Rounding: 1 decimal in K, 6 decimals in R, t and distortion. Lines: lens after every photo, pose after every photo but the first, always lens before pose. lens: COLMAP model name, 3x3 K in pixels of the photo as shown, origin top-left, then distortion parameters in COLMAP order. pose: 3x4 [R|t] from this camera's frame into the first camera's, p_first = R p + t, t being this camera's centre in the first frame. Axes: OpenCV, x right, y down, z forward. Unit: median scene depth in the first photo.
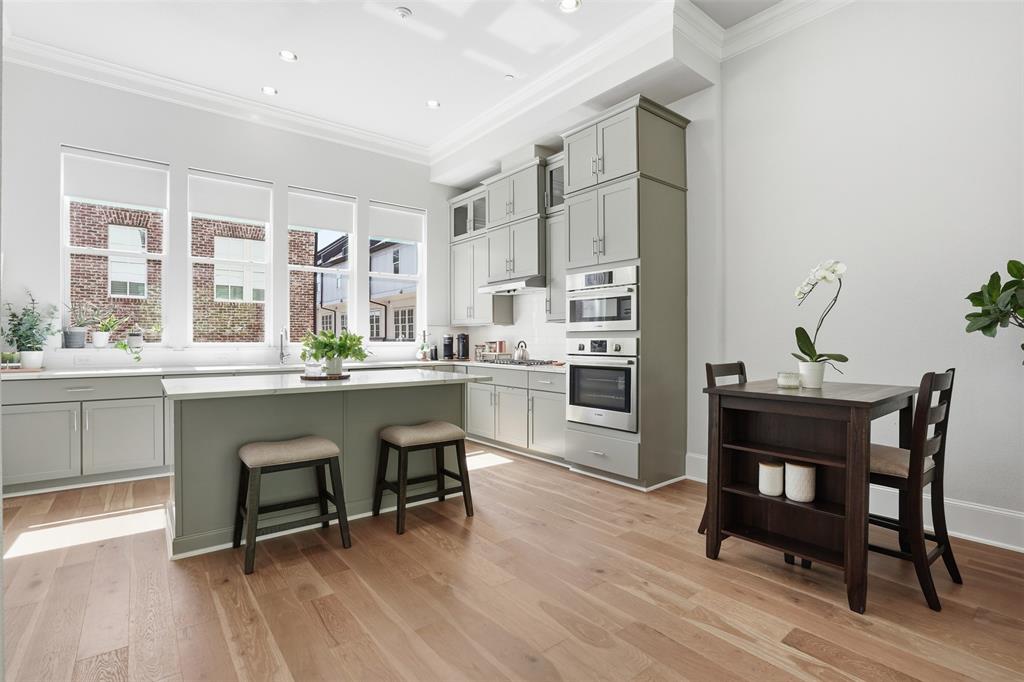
lens RADIAL K [[485.7, 0, 512.0], [0, 485.7, 341.0], [0, 0, 1]] dist [-0.065381, 0.027961]
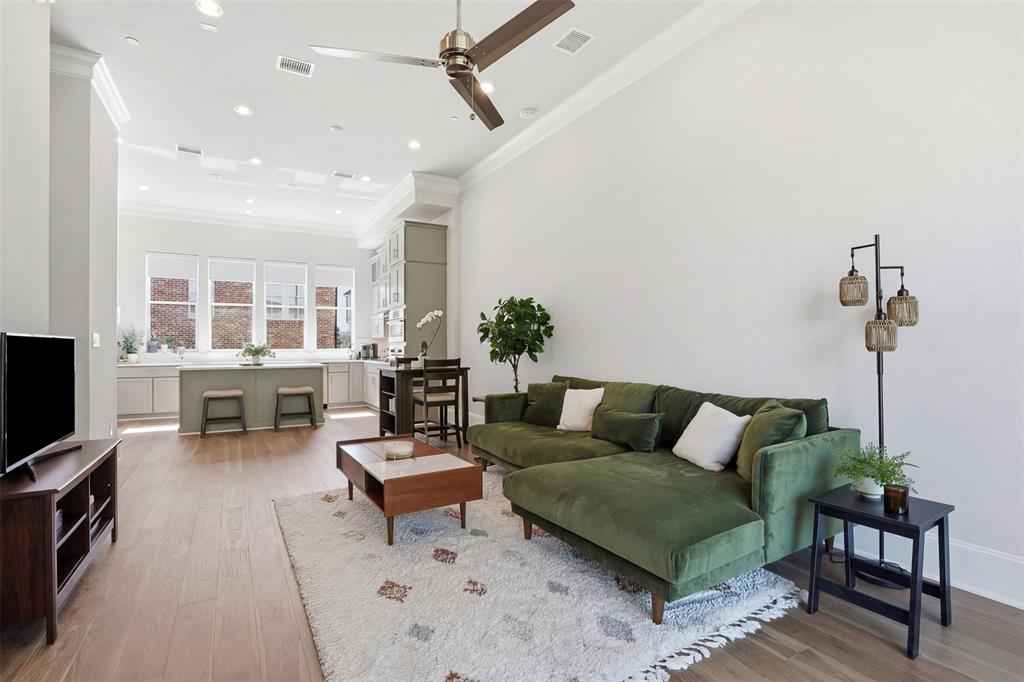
lens RADIAL K [[485.7, 0, 512.0], [0, 485.7, 341.0], [0, 0, 1]] dist [-0.065381, 0.027961]
pose [[0.990891, -0.007985, -0.134427, 0.880162], [0.005823, 0.999847, -0.016468, 0.009524], [0.134538, 0.015535, 0.990787, -0.805793]]
